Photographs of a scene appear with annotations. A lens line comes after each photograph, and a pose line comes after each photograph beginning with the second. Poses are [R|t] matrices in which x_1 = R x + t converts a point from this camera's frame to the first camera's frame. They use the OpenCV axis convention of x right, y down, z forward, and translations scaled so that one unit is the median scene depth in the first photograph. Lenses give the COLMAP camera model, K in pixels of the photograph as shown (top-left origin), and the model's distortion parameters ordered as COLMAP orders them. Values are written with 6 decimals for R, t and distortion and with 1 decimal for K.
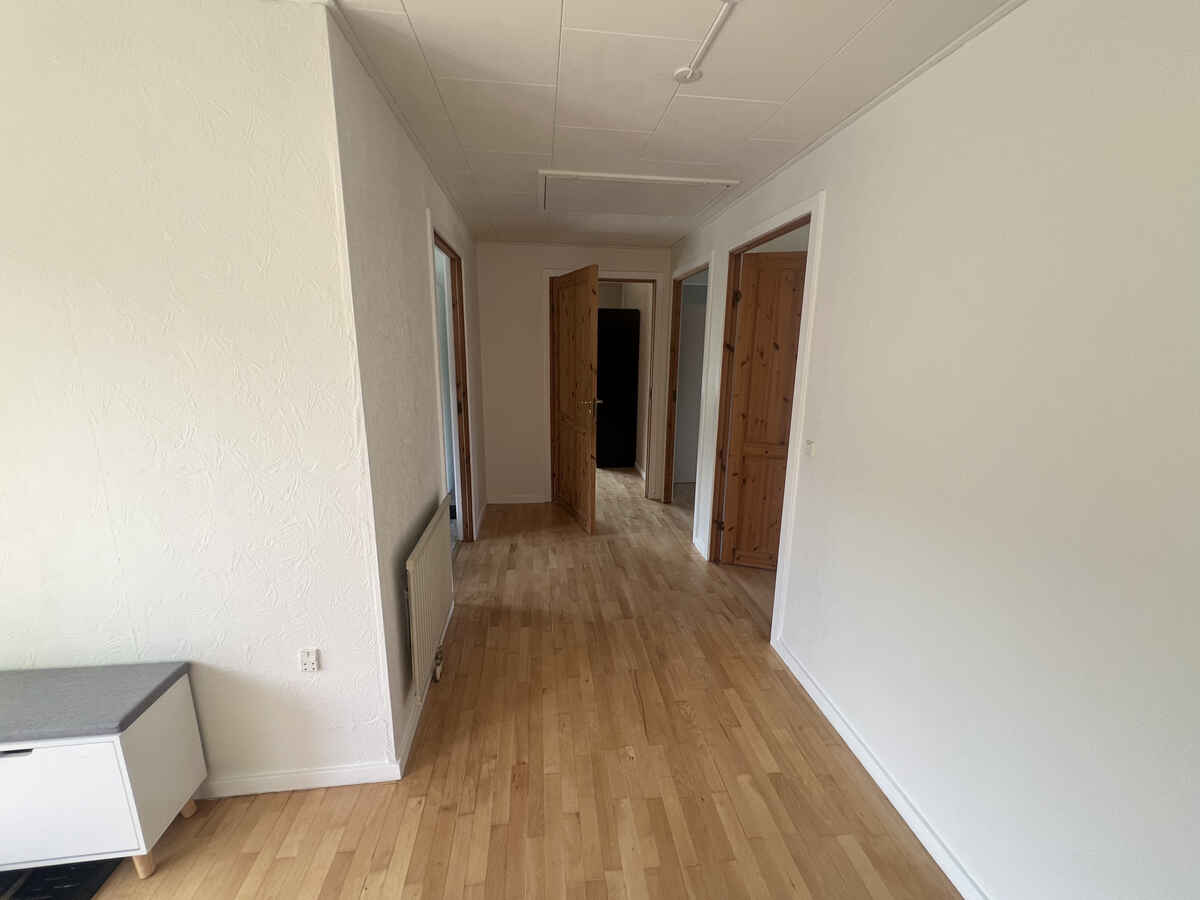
lens RADIAL K [[477.5, 0, 600.0], [0, 477.5, 450.0], [0, 0, 1]] dist [0.000294, 0.000261]
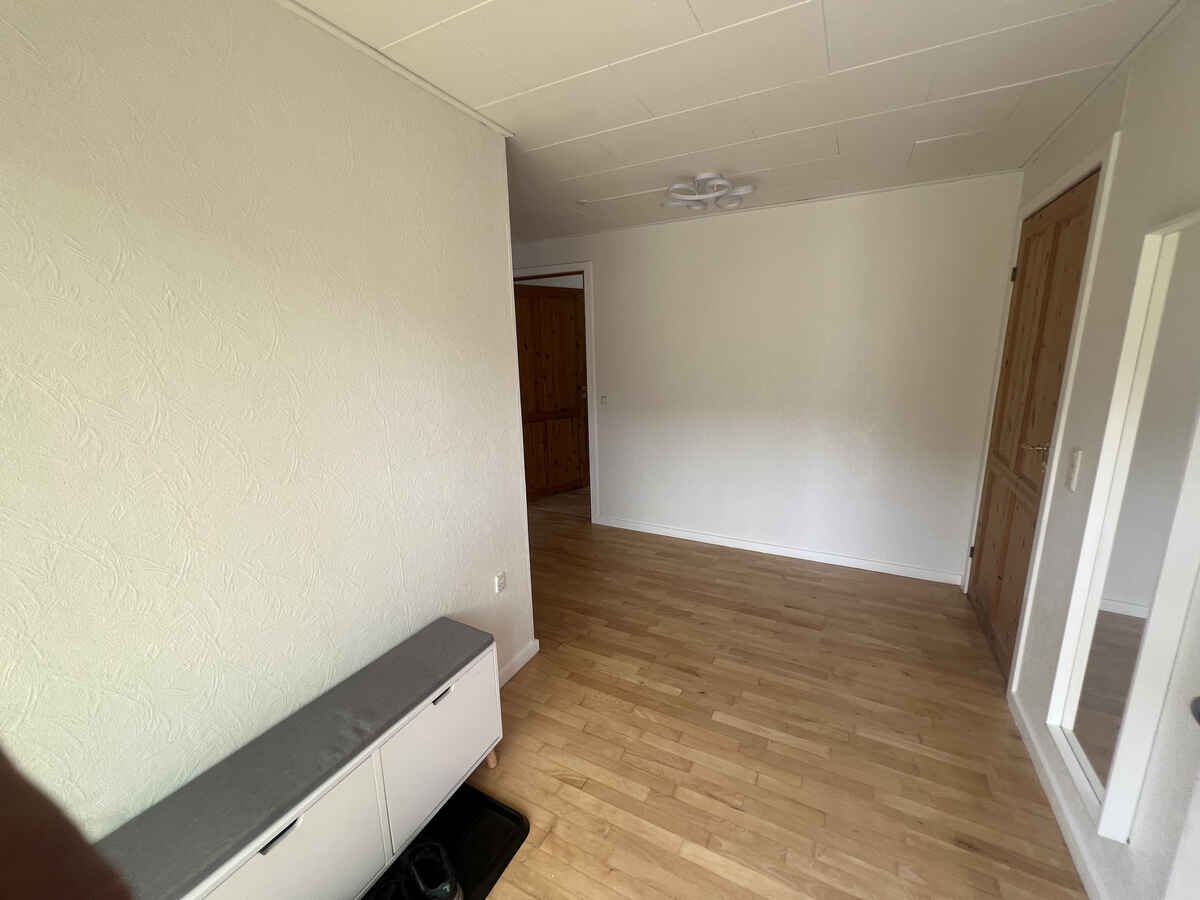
lens RADIAL K [[477.5, 0, 600.0], [0, 477.5, 450.0], [0, 0, 1]] dist [0.000294, 0.000261]
pose [[0.563783, -0.201437, 0.800982, -1.366057], [0.209176, 0.973008, 0.097468, 0.002159], [-0.798996, 0.112596, 0.590701, -0.060422]]
